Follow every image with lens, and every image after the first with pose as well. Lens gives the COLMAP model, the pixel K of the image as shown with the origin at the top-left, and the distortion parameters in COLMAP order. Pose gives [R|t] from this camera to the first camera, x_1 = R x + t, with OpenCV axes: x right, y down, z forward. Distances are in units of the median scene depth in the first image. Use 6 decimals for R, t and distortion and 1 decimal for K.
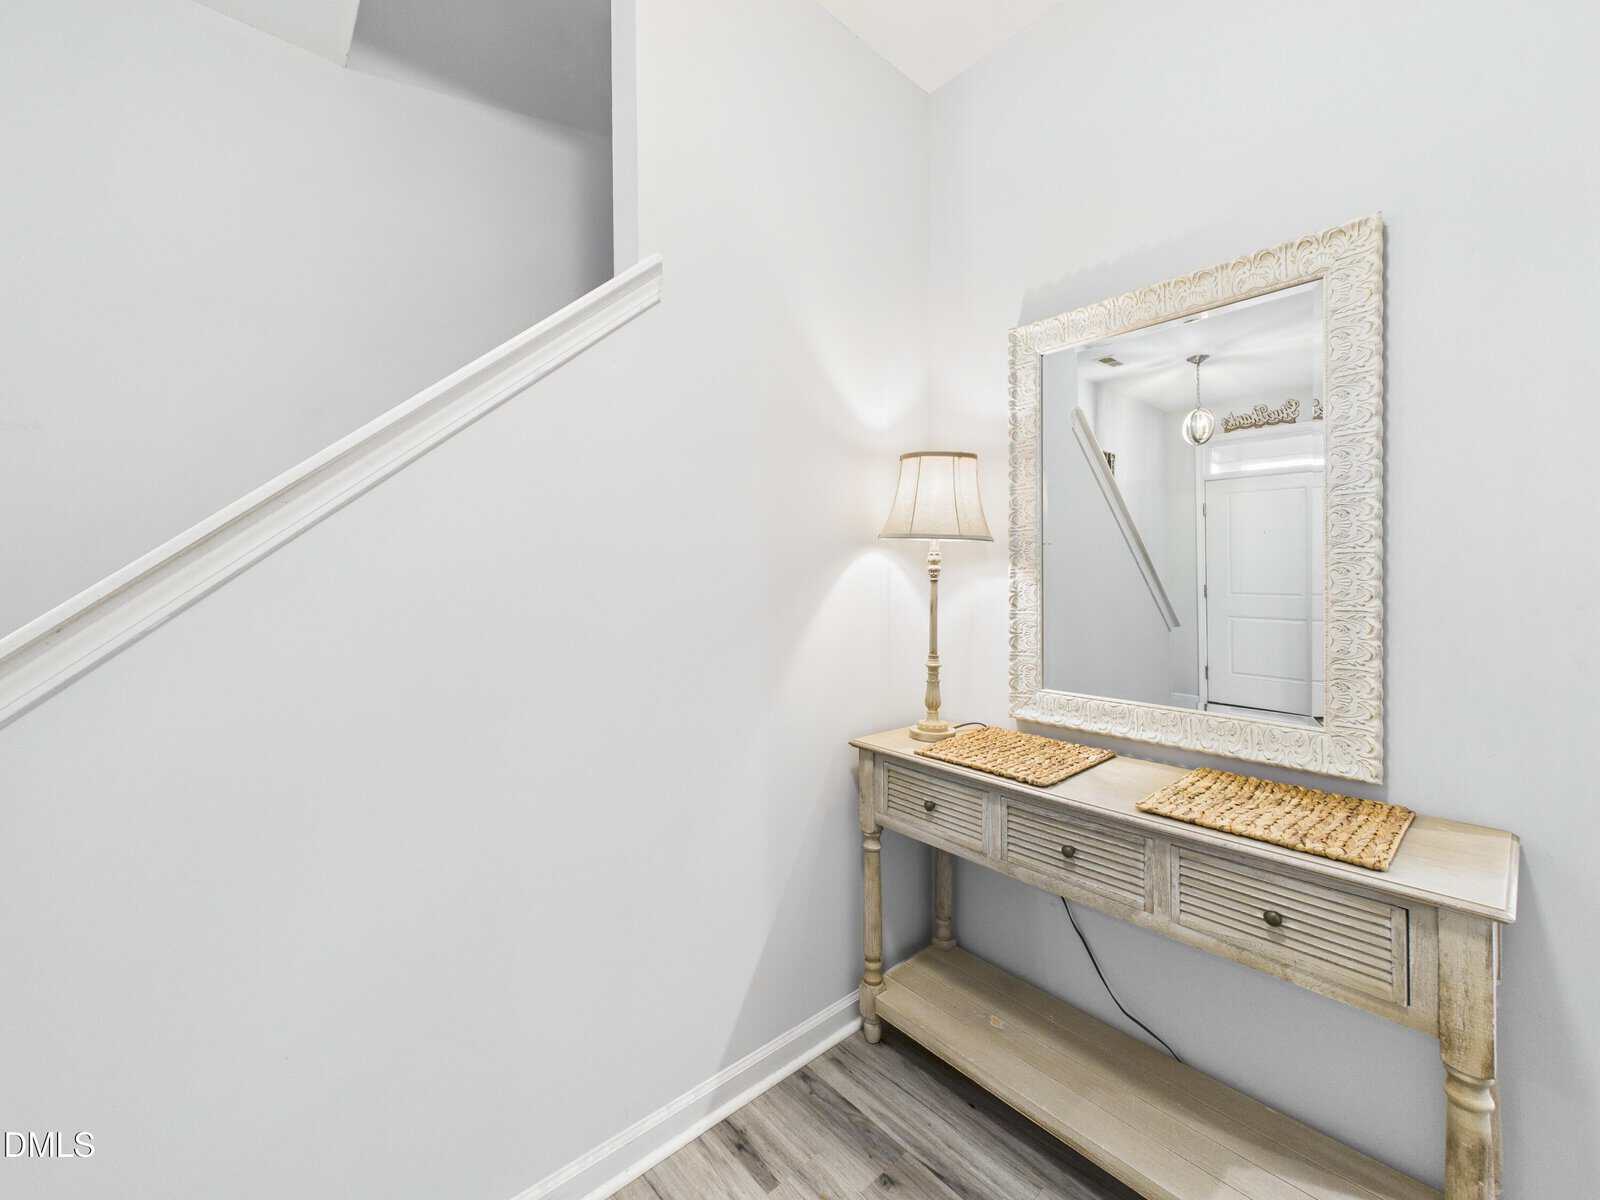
lens RADIAL K [[641.0, 0, 798.7], [0, 641.0, 583.1], [0, 0, 1]] dist [0.002599, 0.000585]
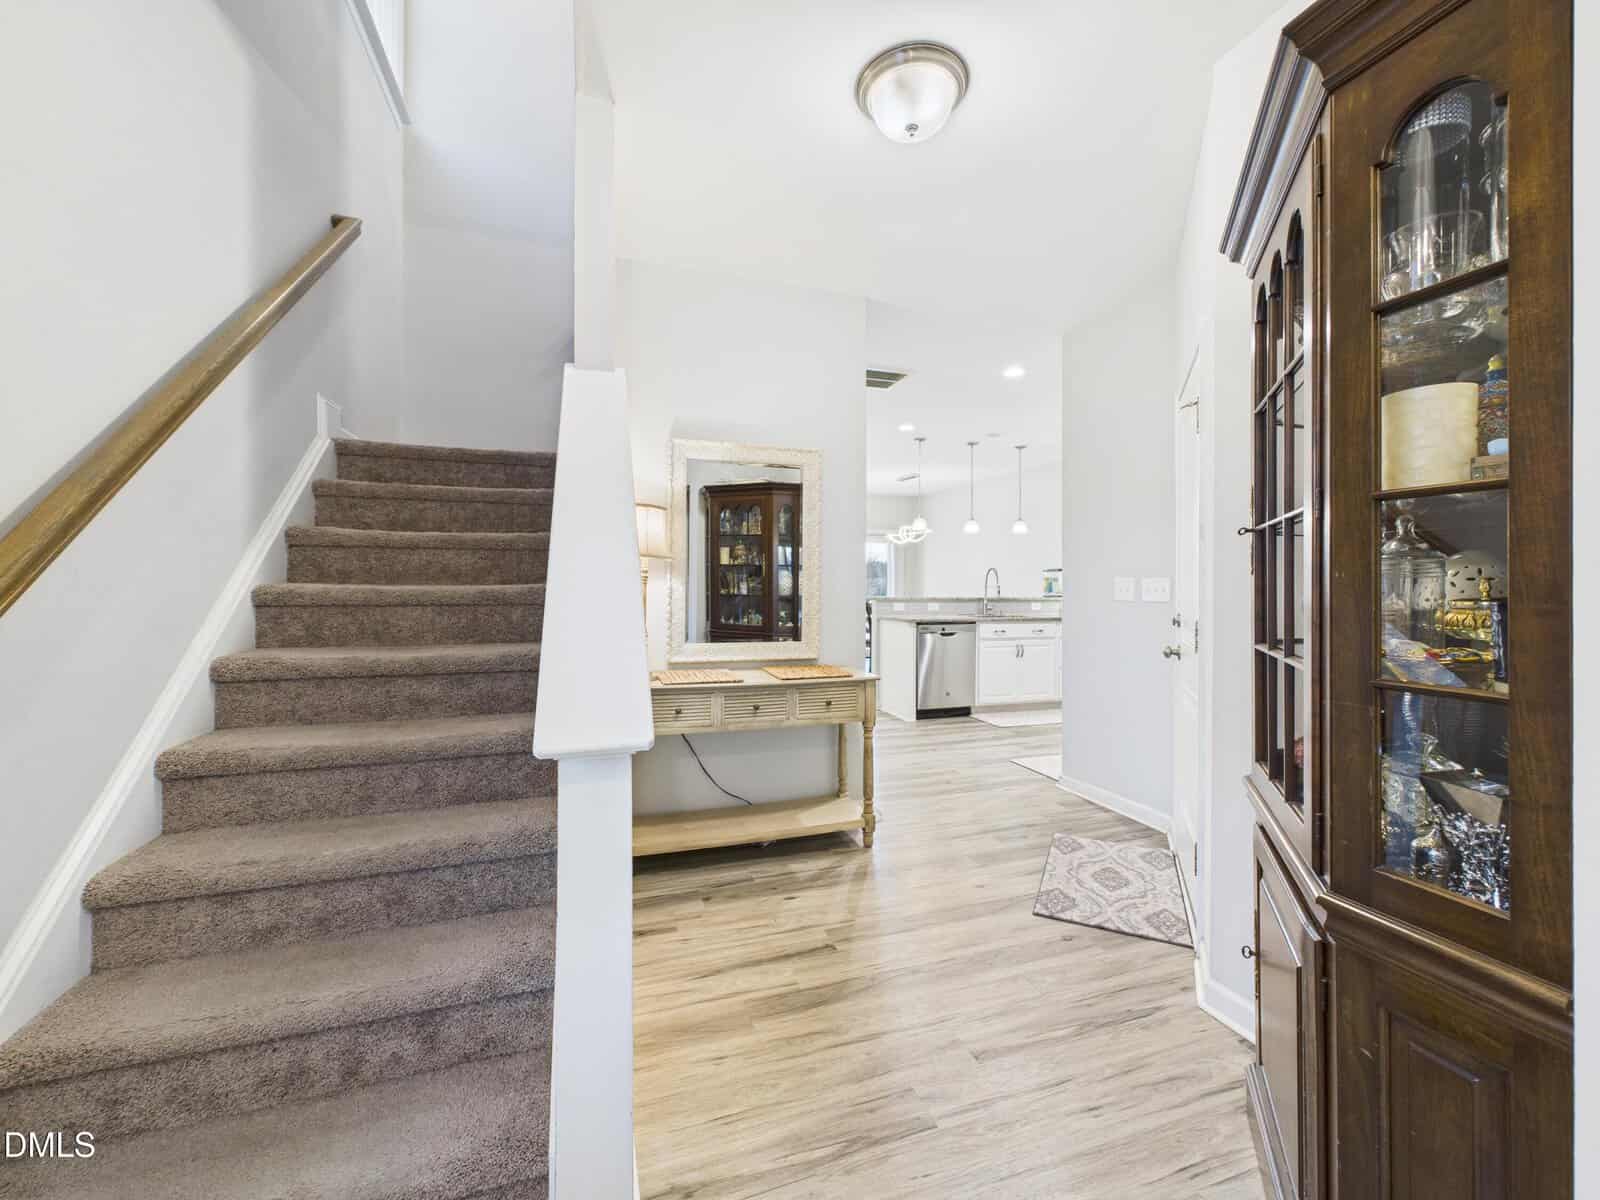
lens RADIAL K [[641.0, 0, 804.0], [0, 641.0, 588.4], [0, 0, 1]] dist [0.002599, 0.000585]
pose [[0.381598, -0.005954, 0.924309, -1.300962], [-0.002257, 0.999970, 0.007373, -0.004184], [-0.924325, -0.004900, 0.381574, 0.010668]]
